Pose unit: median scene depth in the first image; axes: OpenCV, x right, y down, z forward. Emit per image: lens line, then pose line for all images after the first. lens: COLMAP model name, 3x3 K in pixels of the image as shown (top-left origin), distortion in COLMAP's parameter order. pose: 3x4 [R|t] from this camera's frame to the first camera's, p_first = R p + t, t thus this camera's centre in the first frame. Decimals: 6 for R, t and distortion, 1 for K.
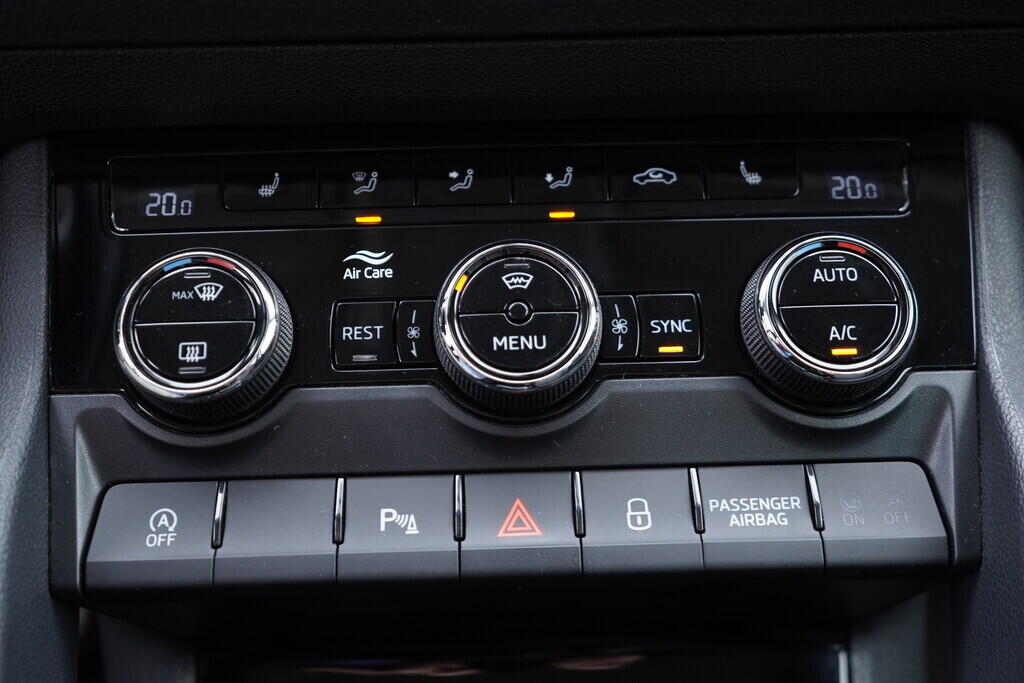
lens RADIAL K [[1048.2, 0, 512.0], [0, 1048.2, 341.5], [0, 0, 1]] dist [-0.006786, 0.023120]
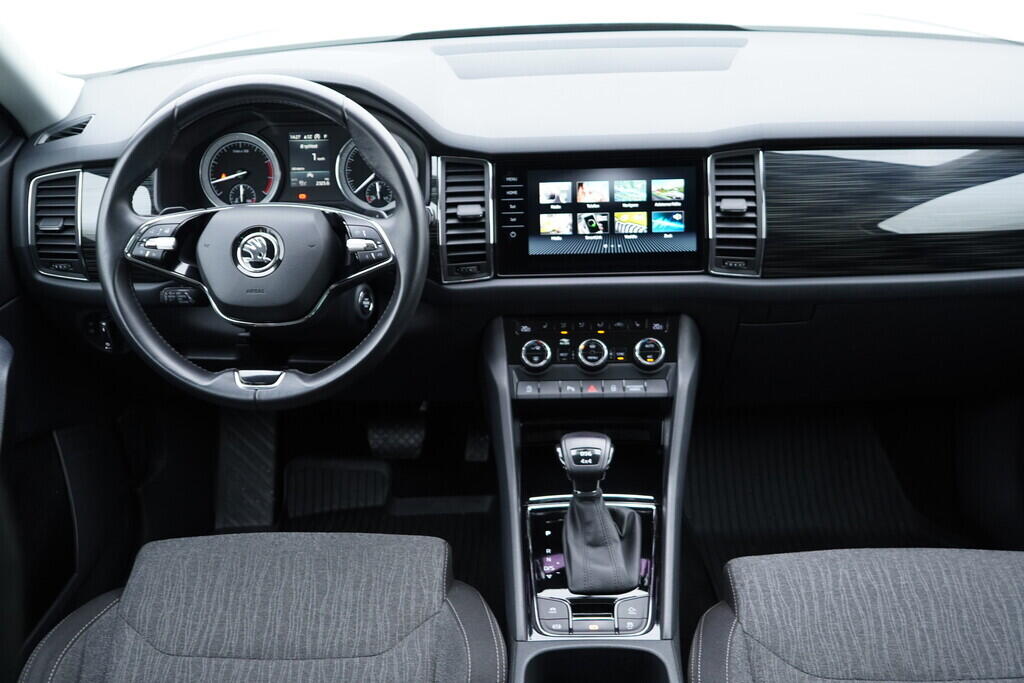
lens RADIAL K [[1048.2, 0, 512.0], [0, 1048.2, 341.5], [0, 0, 1]] dist [-0.006786, 0.023120]
pose [[0.998942, 0.012435, -0.044285, -0.176156], [-0.009211, 0.997342, 0.072281, -0.481792], [0.045066, -0.071797, 0.996401, -4.577220]]
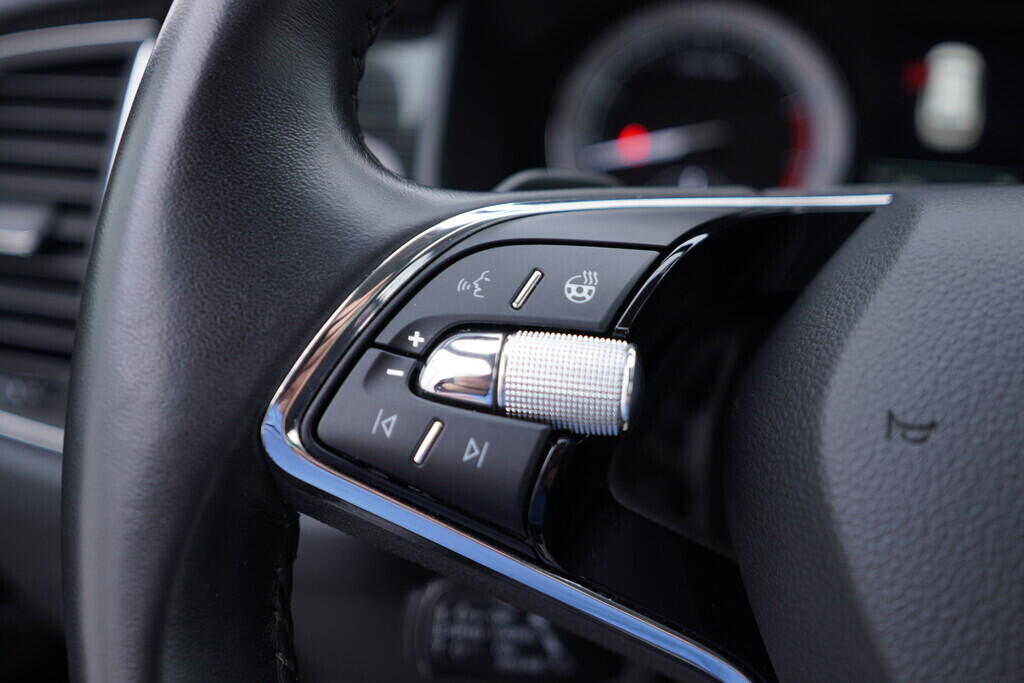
lens RADIAL K [[1048.2, 0, 512.0], [0, 1048.2, 341.5], [0, 0, 1]] dist [-0.006786, 0.023120]
pose [[0.980182, 0.116989, -0.159867, -1.935287], [-0.121290, 0.992465, -0.017381, -0.576767], [0.156629, 0.036427, 0.986985, -0.425980]]
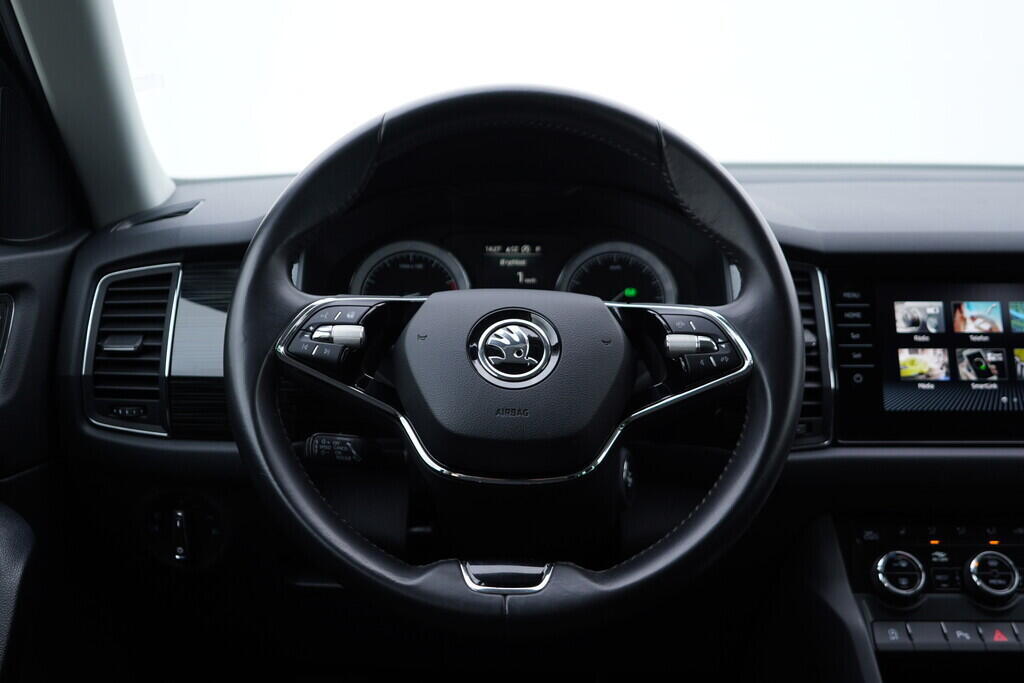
lens RADIAL K [[1048.2, 0, 512.0], [0, 1048.2, 341.5], [0, 0, 1]] dist [-0.006786, 0.023120]
pose [[0.999544, 0.027728, -0.011990, -1.530452], [-0.029820, 0.969158, -0.244629, 0.123503], [0.004837, 0.244875, 0.969543, -2.485325]]
